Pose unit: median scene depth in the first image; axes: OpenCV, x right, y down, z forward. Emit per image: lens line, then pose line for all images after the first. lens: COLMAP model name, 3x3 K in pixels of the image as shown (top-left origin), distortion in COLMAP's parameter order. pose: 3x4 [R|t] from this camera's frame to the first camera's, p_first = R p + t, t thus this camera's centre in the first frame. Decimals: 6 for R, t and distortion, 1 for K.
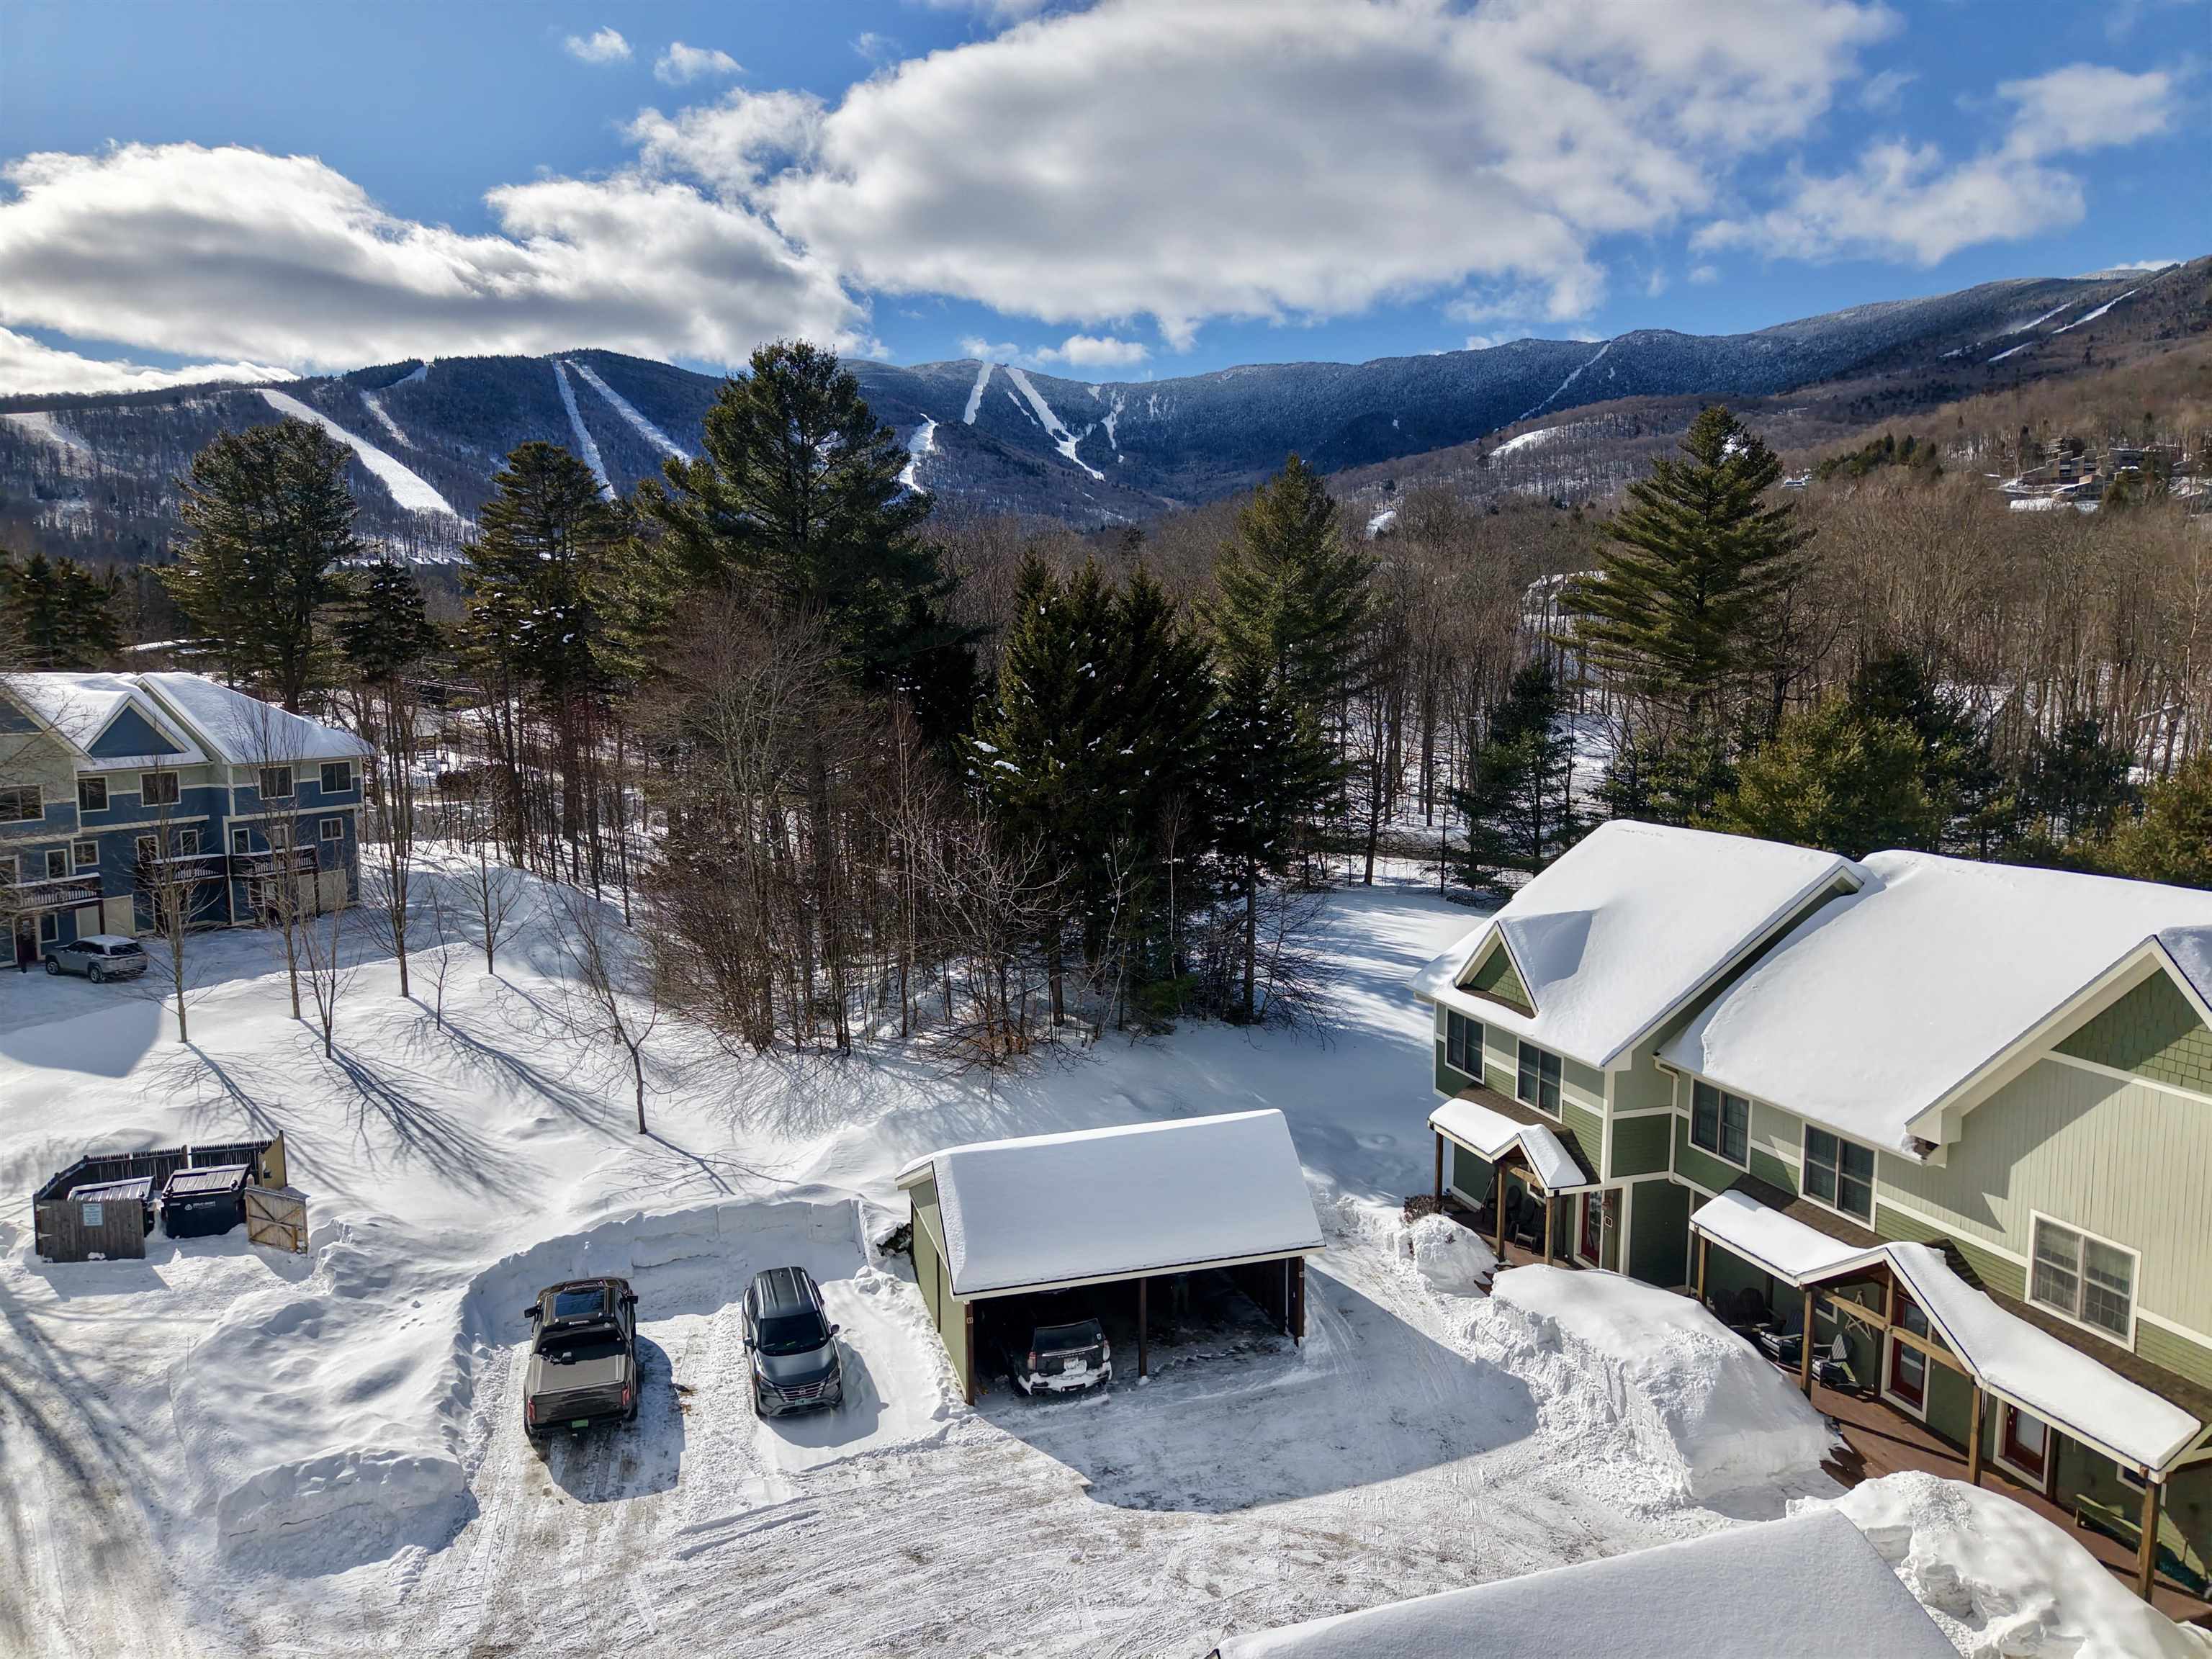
lens RADIAL K [[1486.3, 0, 1096.3], [0, 1486.3, 824.1], [0, 0, 1]] dist [0.035831, -0.043530]
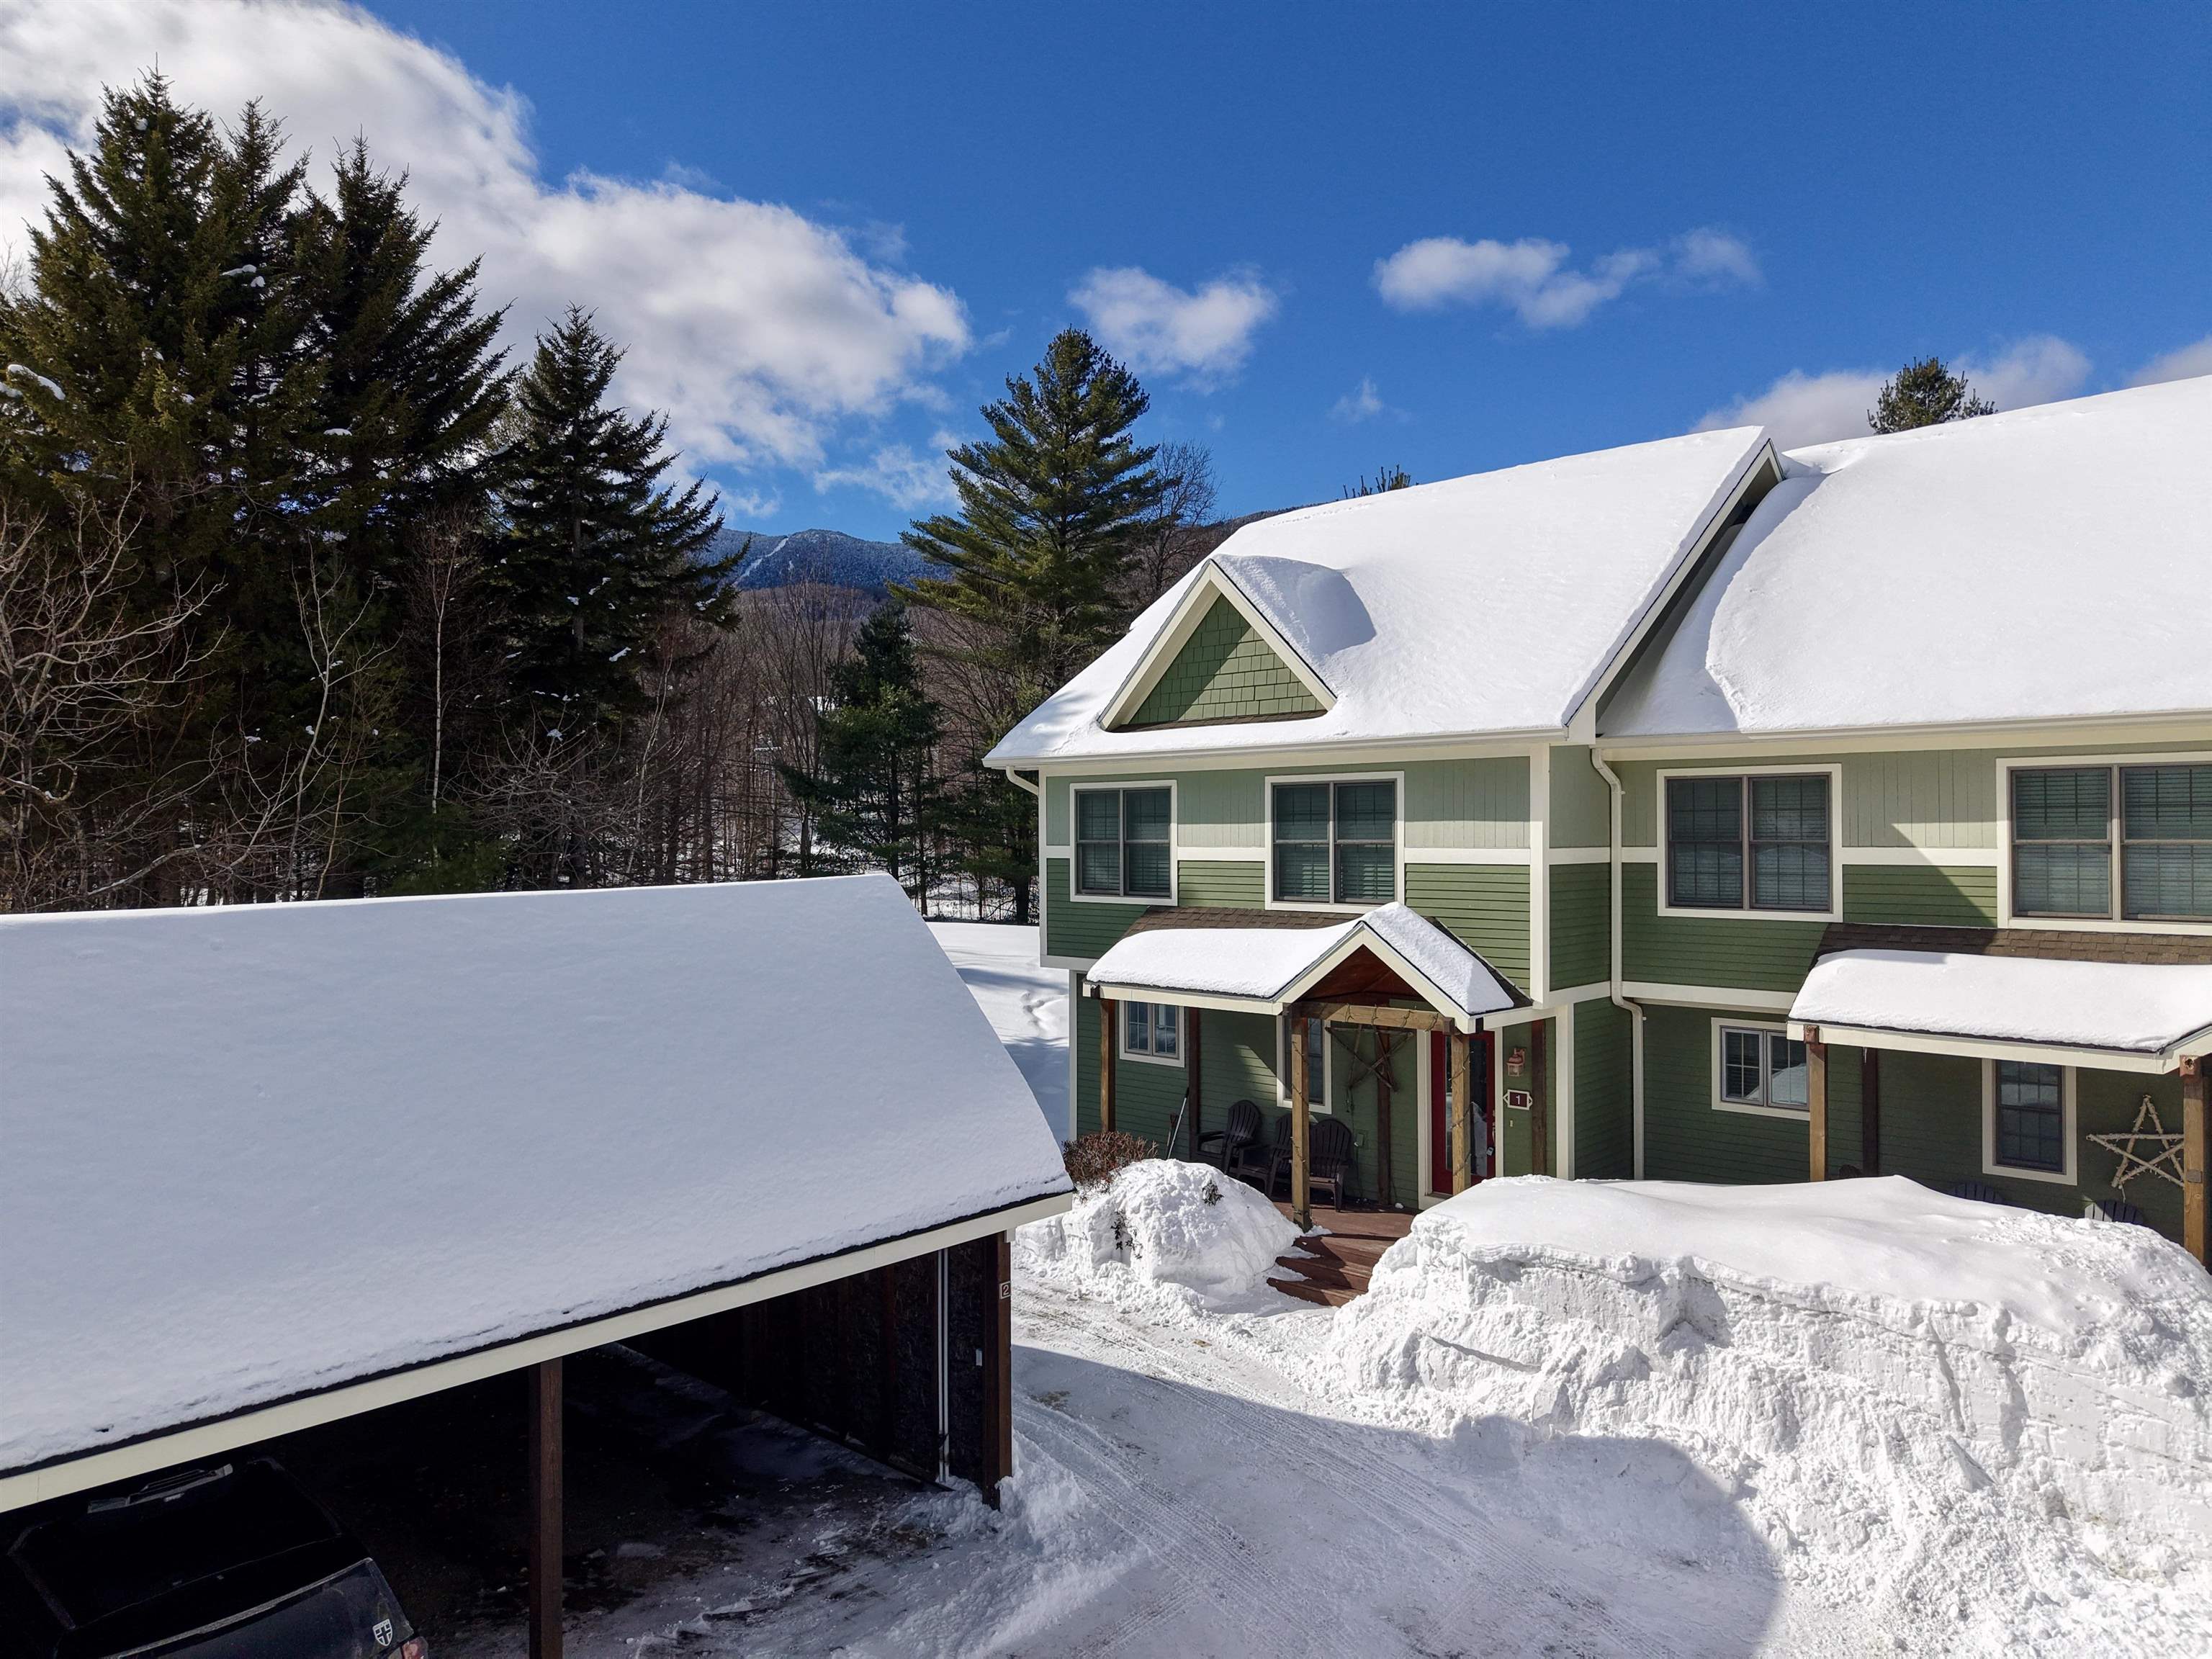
lens RADIAL K [[1486.3, 0, 1096.3], [0, 1486.3, 824.1], [0, 0, 1]] dist [0.035831, -0.043530]
pose [[0.862785, 0.003724, 0.505557, -0.019650], [0.057967, 0.992650, -0.106239, 0.224667], [-0.502236, 0.120967, 0.856228, 0.655284]]
